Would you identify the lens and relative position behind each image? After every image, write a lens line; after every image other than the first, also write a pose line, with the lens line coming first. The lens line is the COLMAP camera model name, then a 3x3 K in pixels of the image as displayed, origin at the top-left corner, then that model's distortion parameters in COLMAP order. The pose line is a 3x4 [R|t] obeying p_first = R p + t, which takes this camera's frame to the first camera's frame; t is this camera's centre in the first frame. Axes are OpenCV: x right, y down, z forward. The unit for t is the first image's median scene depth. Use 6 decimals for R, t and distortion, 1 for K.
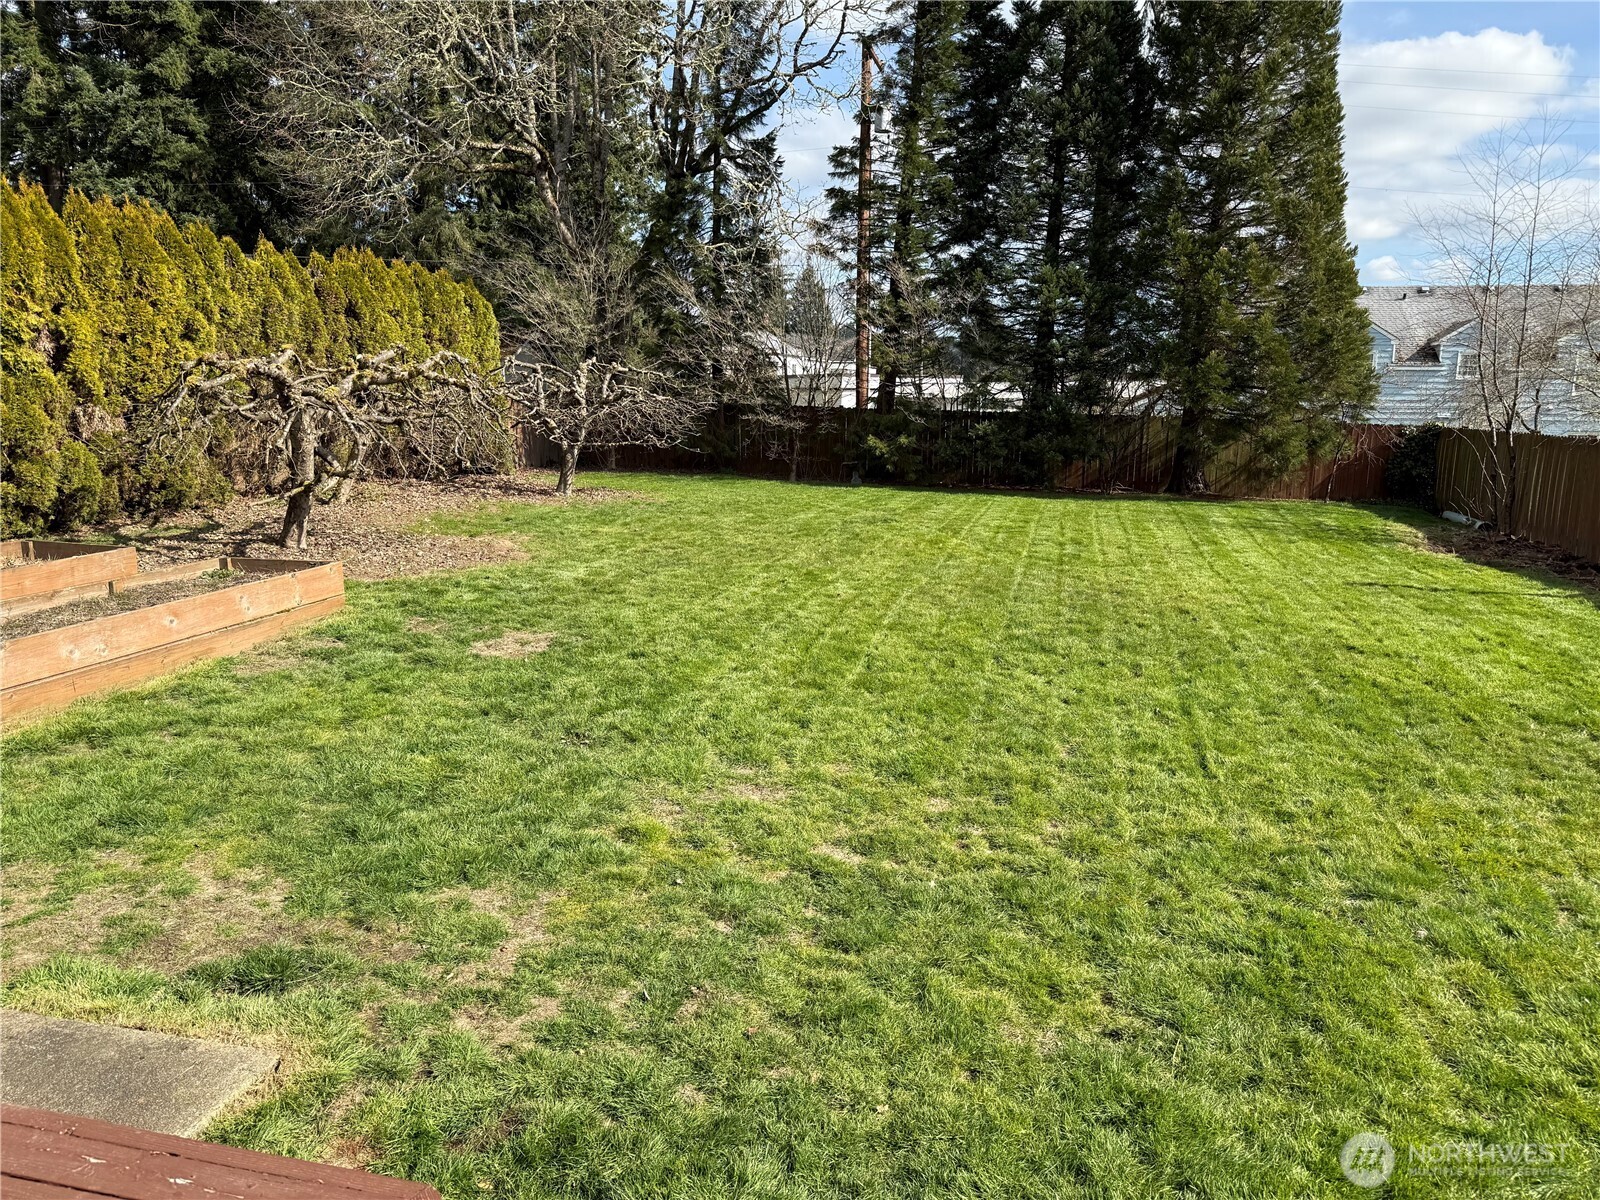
lens RADIAL K [[1111.9, 0, 802.3], [0, 1111.9, 596.4], [0, 0, 1]] dist [0.047959, -0.003223]
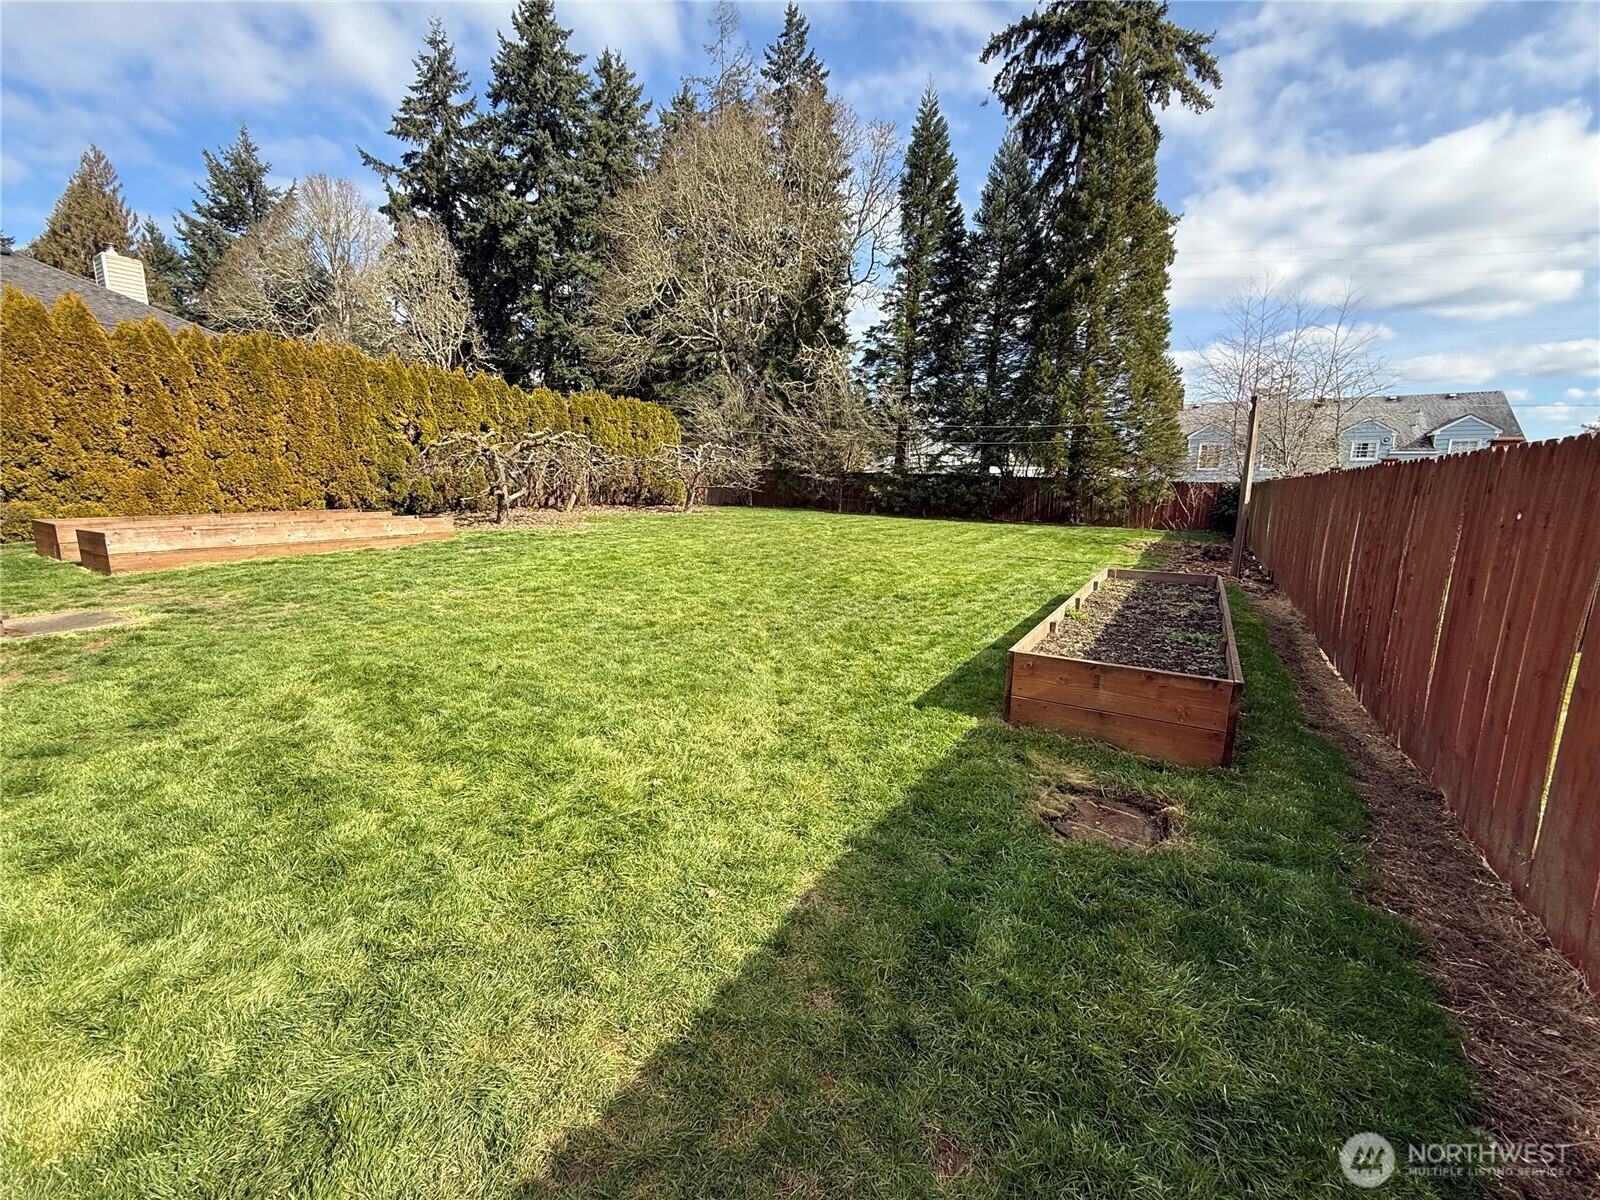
lens RADIAL K [[654.8, 0, 796.4], [0, 654.8, 603.2], [0, 0, 1]] dist [0.002644, 0.000081]
pose [[0.976592, 0.035168, -0.212207, 0.167685], [-0.033214, 0.999367, 0.012769, 0.034762], [0.212522, -0.005422, 0.977141, -0.053962]]
